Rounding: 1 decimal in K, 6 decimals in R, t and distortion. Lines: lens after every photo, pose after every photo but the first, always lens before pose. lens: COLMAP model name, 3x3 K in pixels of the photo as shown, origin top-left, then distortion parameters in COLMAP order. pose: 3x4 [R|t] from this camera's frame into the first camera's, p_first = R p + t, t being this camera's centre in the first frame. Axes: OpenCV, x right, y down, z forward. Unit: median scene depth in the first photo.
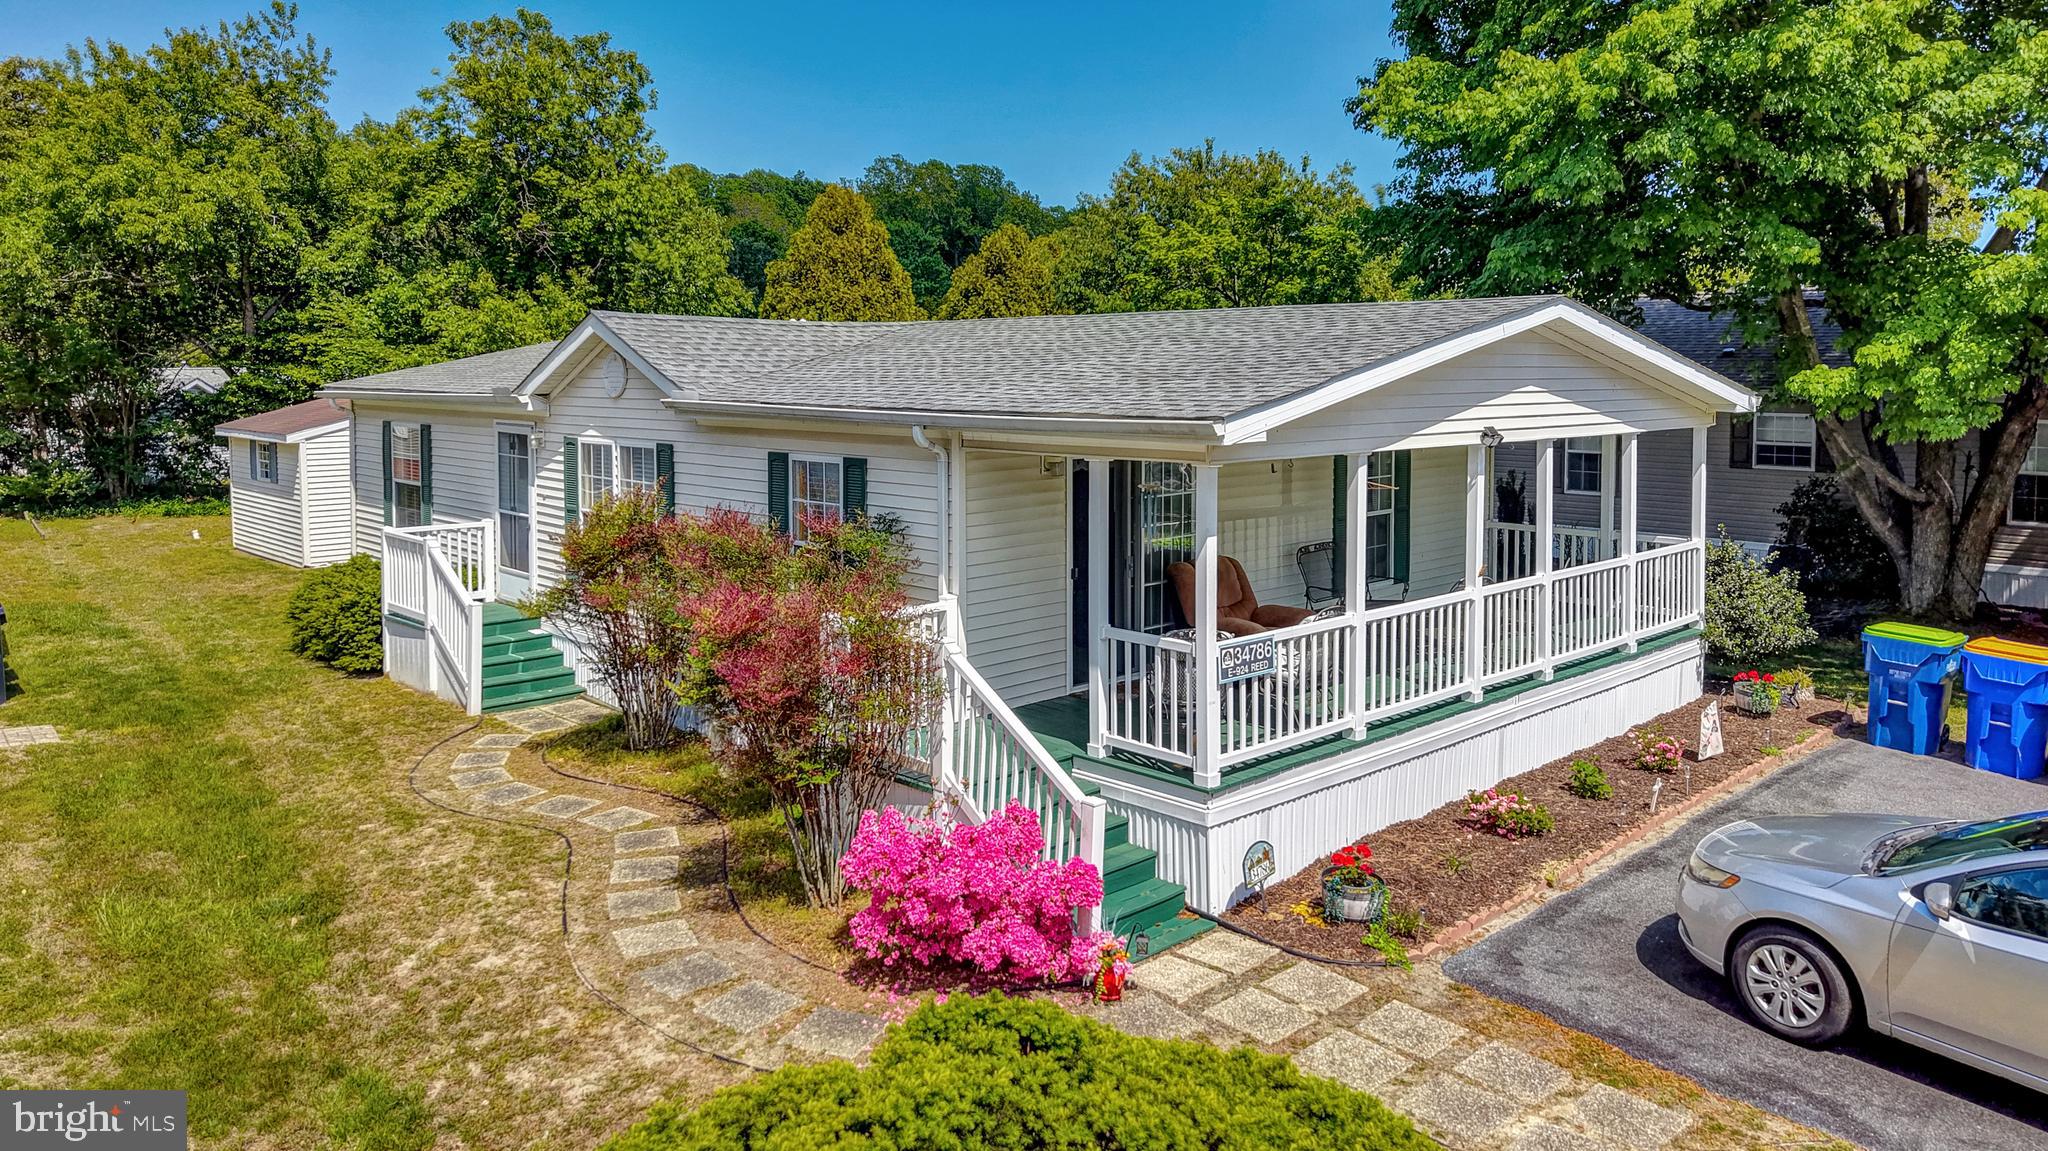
lens RADIAL K [[1448.2, 0, 1020.8], [0, 1448.2, 461.1], [0, 0, 1]] dist [0.073541, -0.068277]
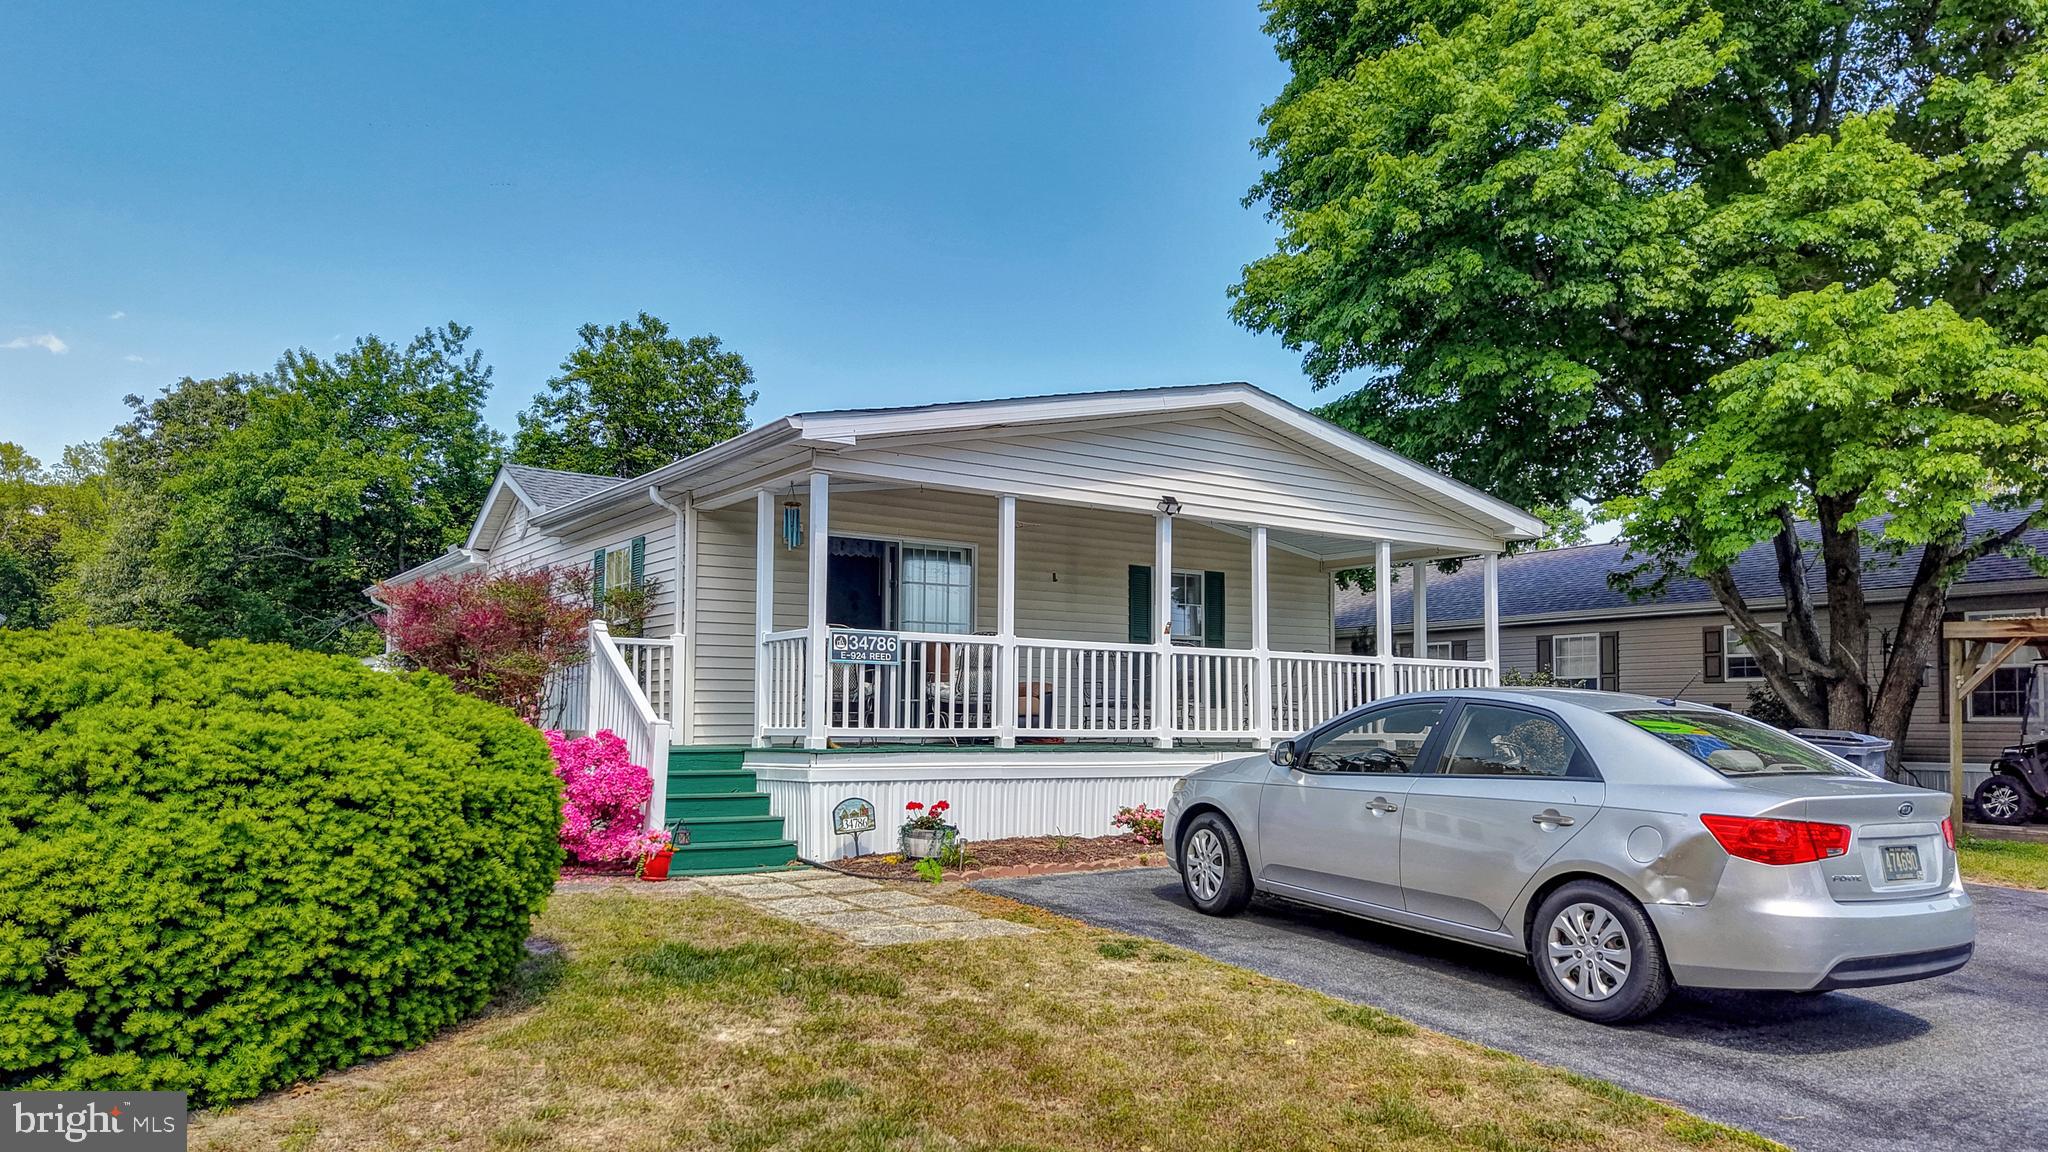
lens RADIAL K [[1449.3, 0, 1023.6], [0, 1449.3, 683.7], [0, 0, 1]] dist [0.080603, -0.106325]
pose [[0.987566, 0.004139, -0.157148, 0.231463], [-0.019569, 0.995115, -0.096767, 0.137269], [0.155980, 0.098639, 0.982823, -0.051190]]
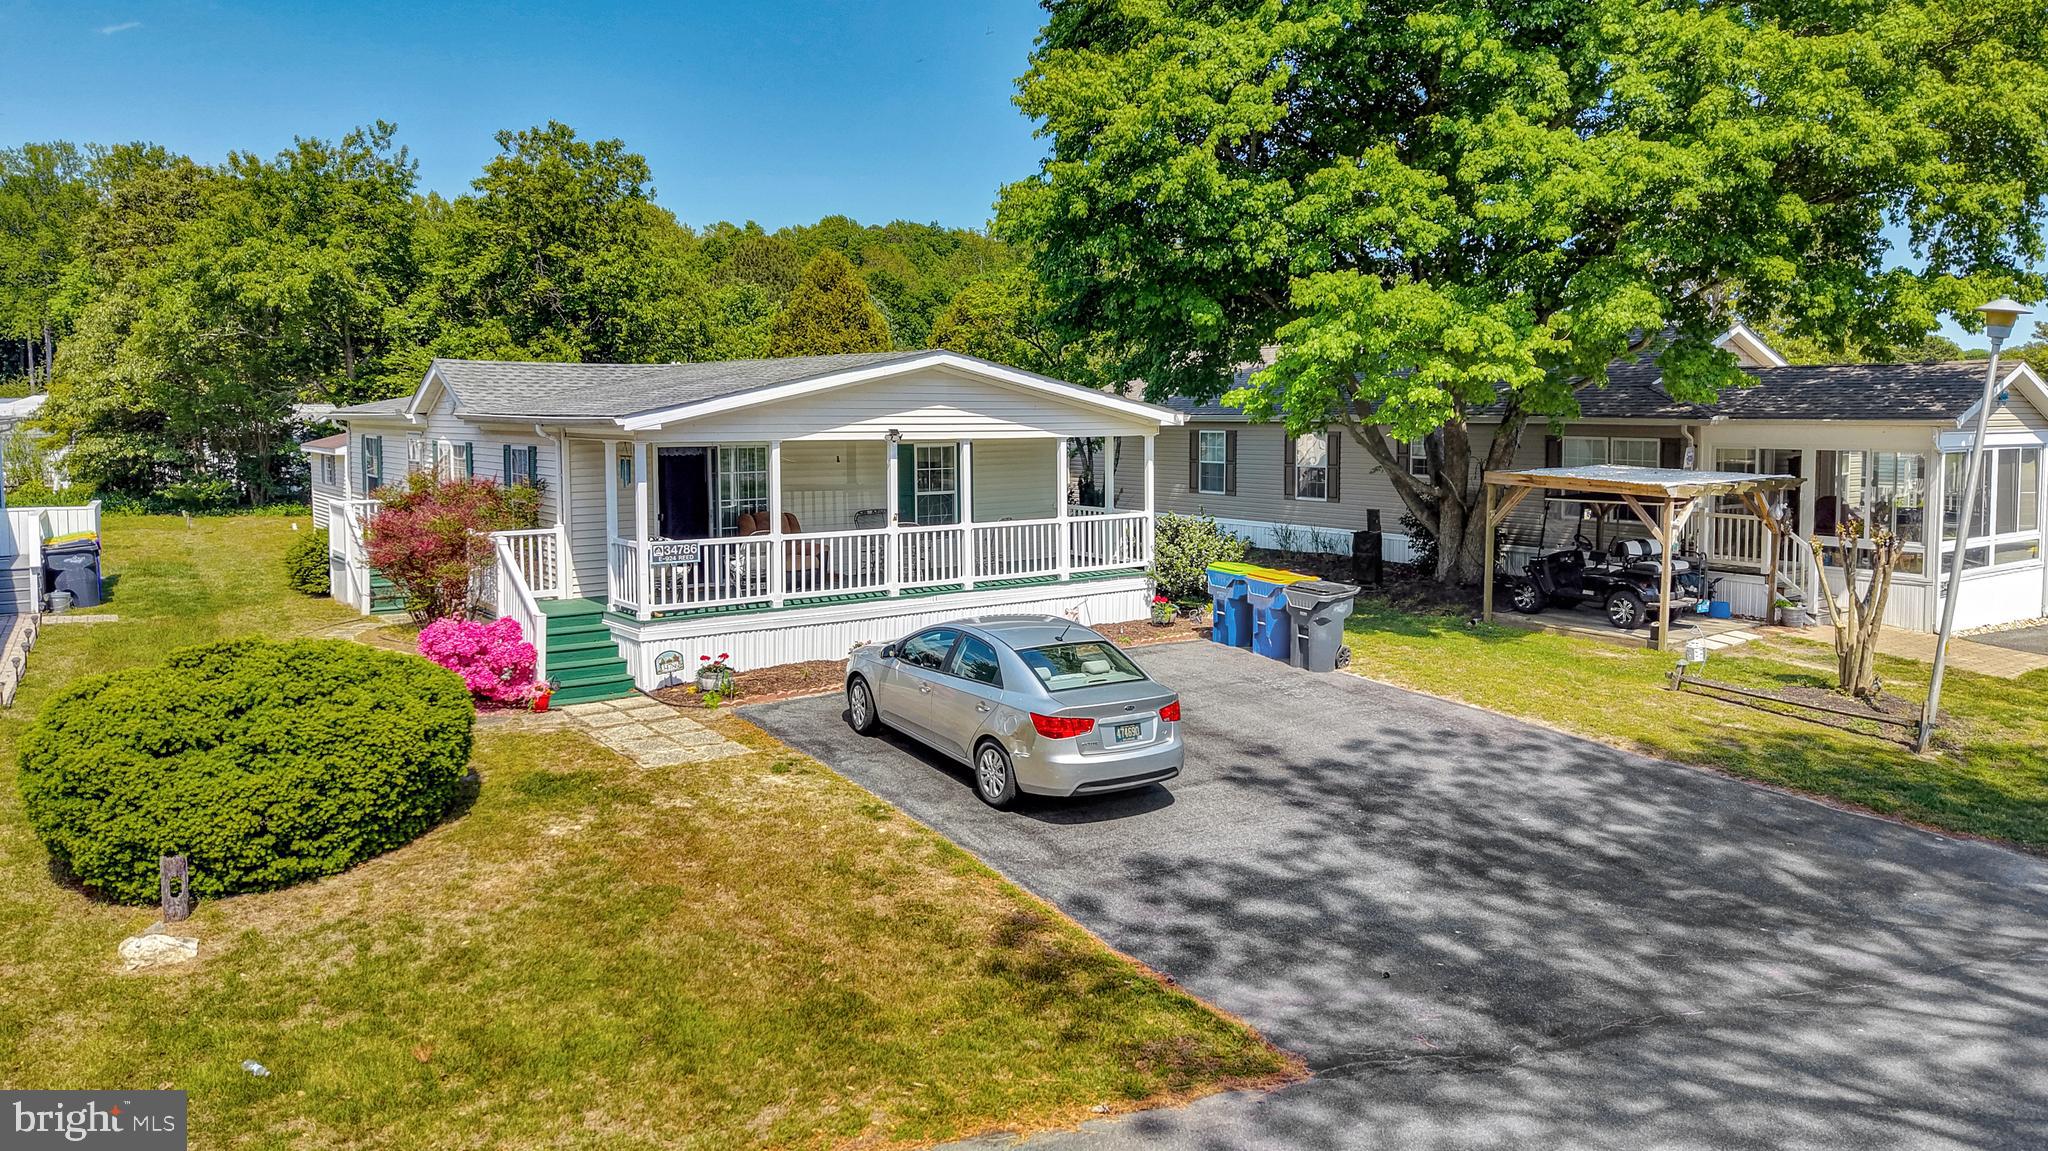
lens RADIAL K [[1454.2, 0, 1023.4], [0, 1454.2, 533.3], [0, 0, 1]] dist [0.087071, -0.111282]
pose [[0.991827, 0.011332, -0.127085, 0.408353], [-0.008779, 0.999749, 0.020632, 0.035932], [0.127287, -0.019348, 0.991677, -0.368780]]
